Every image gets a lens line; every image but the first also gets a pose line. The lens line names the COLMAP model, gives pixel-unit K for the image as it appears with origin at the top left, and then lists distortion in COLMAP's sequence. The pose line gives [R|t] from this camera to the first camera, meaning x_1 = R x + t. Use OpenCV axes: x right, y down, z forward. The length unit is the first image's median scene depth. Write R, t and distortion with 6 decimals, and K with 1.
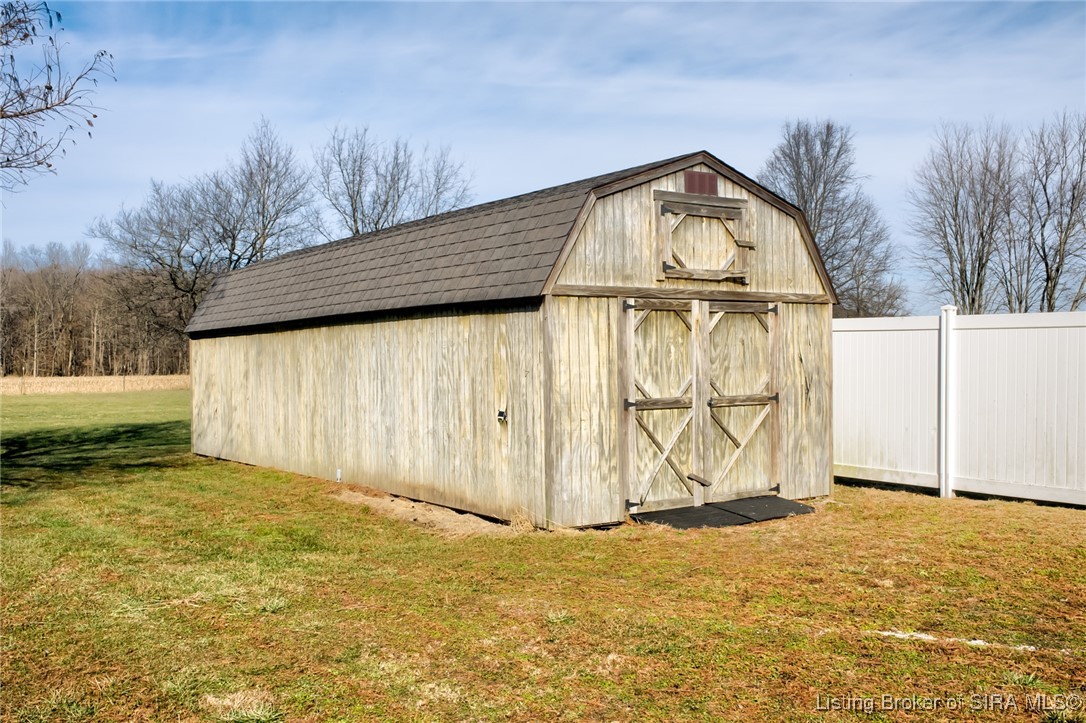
lens RADIAL K [[1056.2, 0, 542.7], [0, 1056.2, 361.9], [0, 0, 1]] dist [-0.005468, 0.000000]
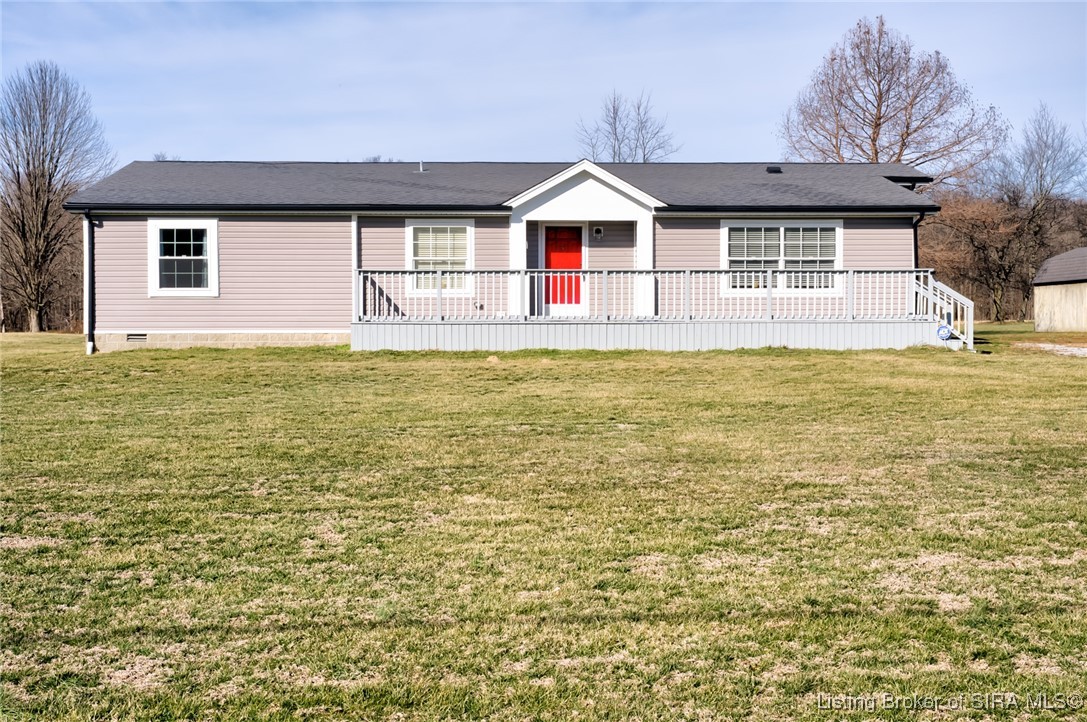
lens RADIAL K [[1509.9, 0, 542.1], [0, 1509.9, 359.1], [0, 0, 1]] dist [0.016009, 0.000000]
pose [[0.850919, 0.014619, -0.525093, 0.535176], [-0.001184, 0.999663, 0.025913, 0.057157], [0.525295, -0.021429, 0.850650, -2.569097]]
